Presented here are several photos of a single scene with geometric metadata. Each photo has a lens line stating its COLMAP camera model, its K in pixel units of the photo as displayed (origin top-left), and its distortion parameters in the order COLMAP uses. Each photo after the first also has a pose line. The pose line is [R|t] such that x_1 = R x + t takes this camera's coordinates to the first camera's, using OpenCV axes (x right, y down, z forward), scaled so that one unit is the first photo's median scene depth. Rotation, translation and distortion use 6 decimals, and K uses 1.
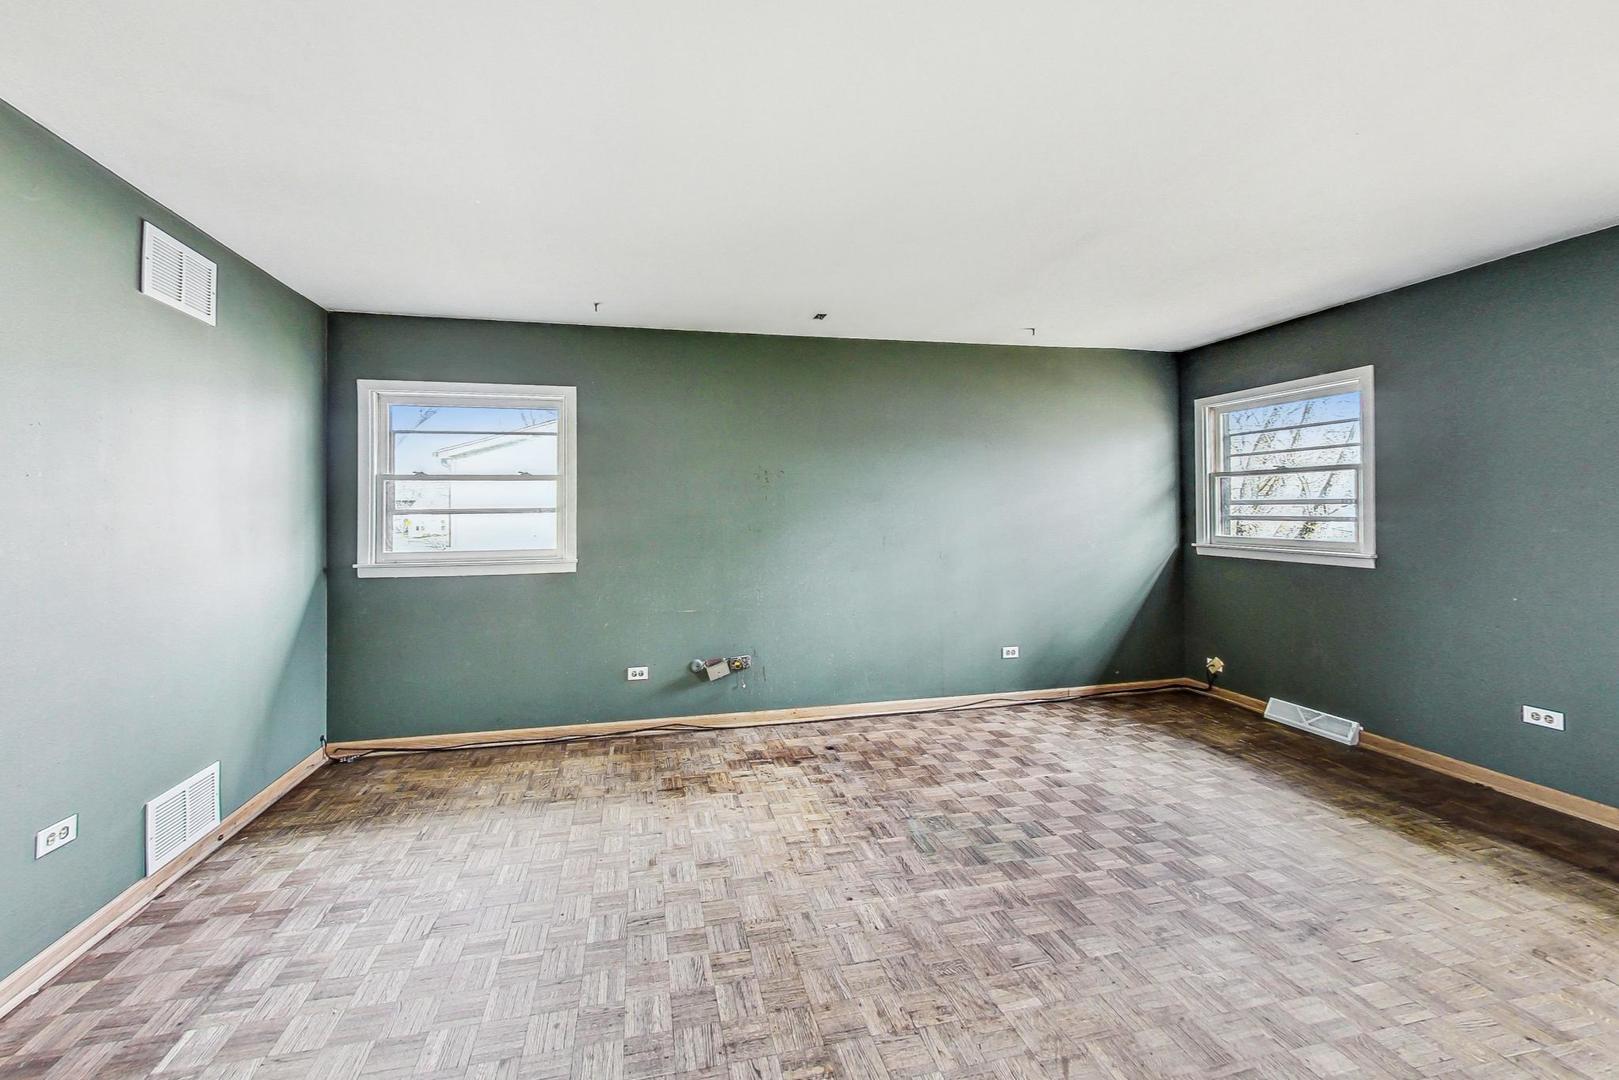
lens RADIAL K [[598.2, 0, 766.9], [0, 598.2, 505.6], [0, 0, 1]] dist [-0.000926, -0.000202]
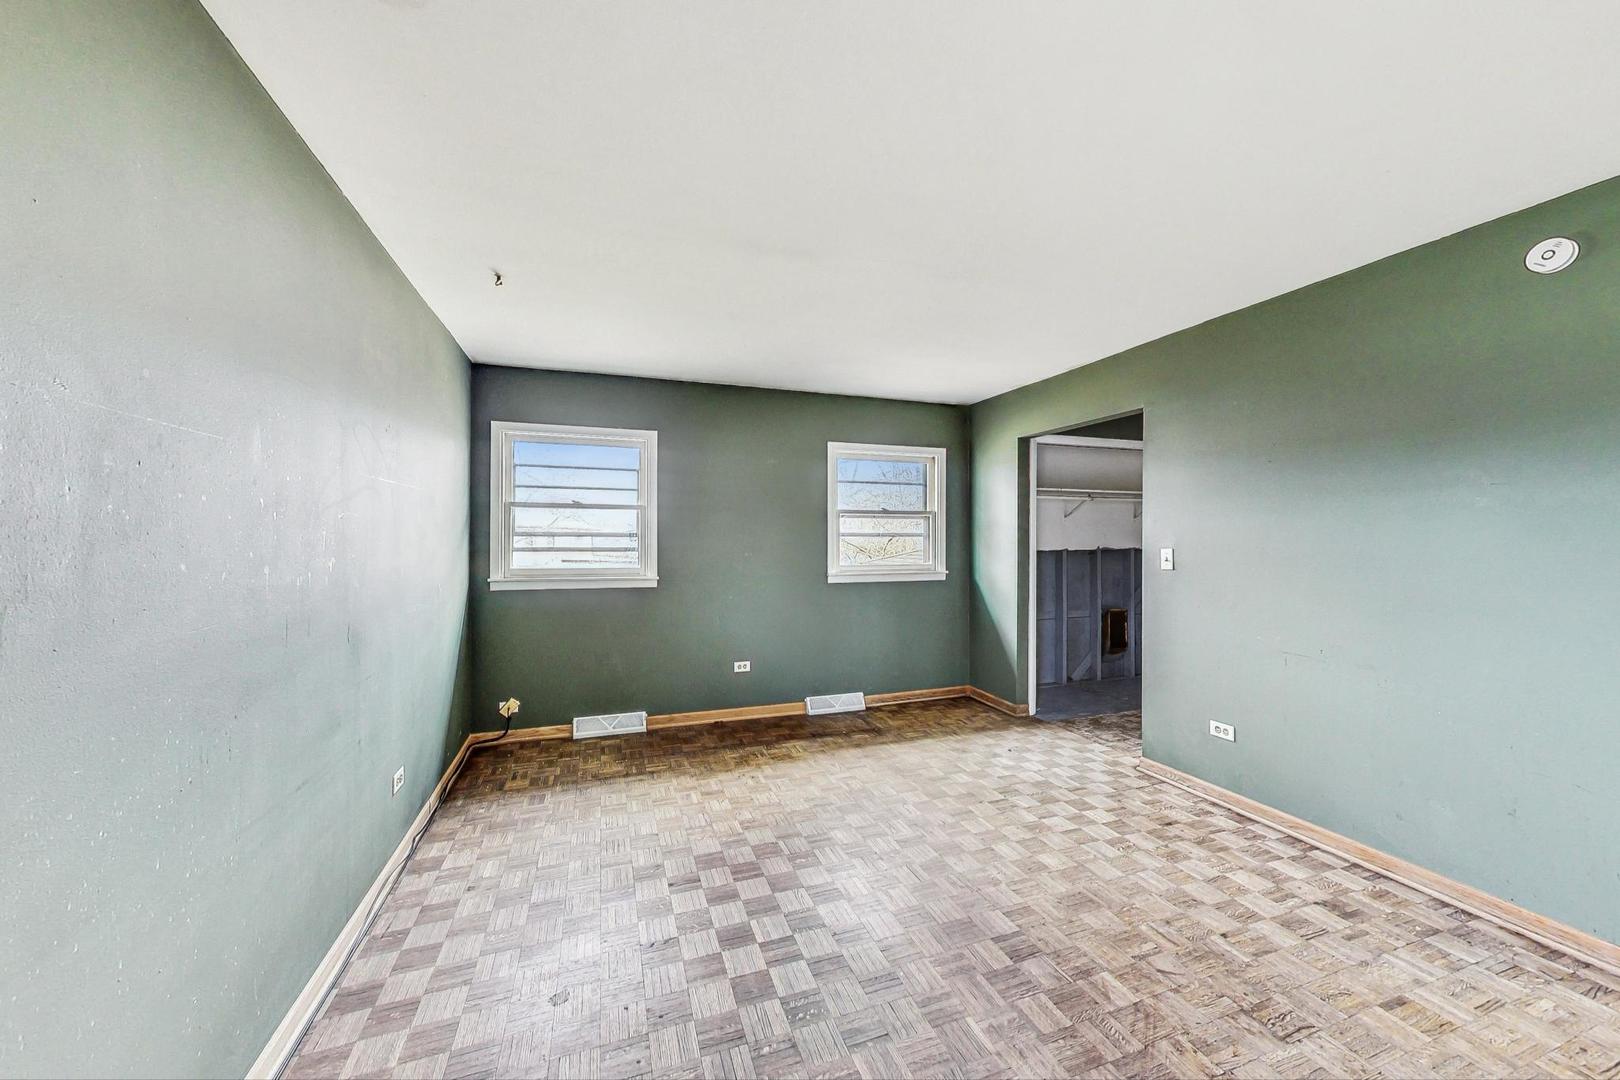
lens RADIAL K [[587.5, 0, 810.7], [0, 587.5, 526.6], [0, 0, 1]] dist [-0.001241, -0.000119]
pose [[-0.134682, 0.026755, 0.990528, -0.315119], [-0.008012, 0.999573, -0.028089, 0.008172], [-0.990857, -0.011720, -0.134410, 0.901424]]
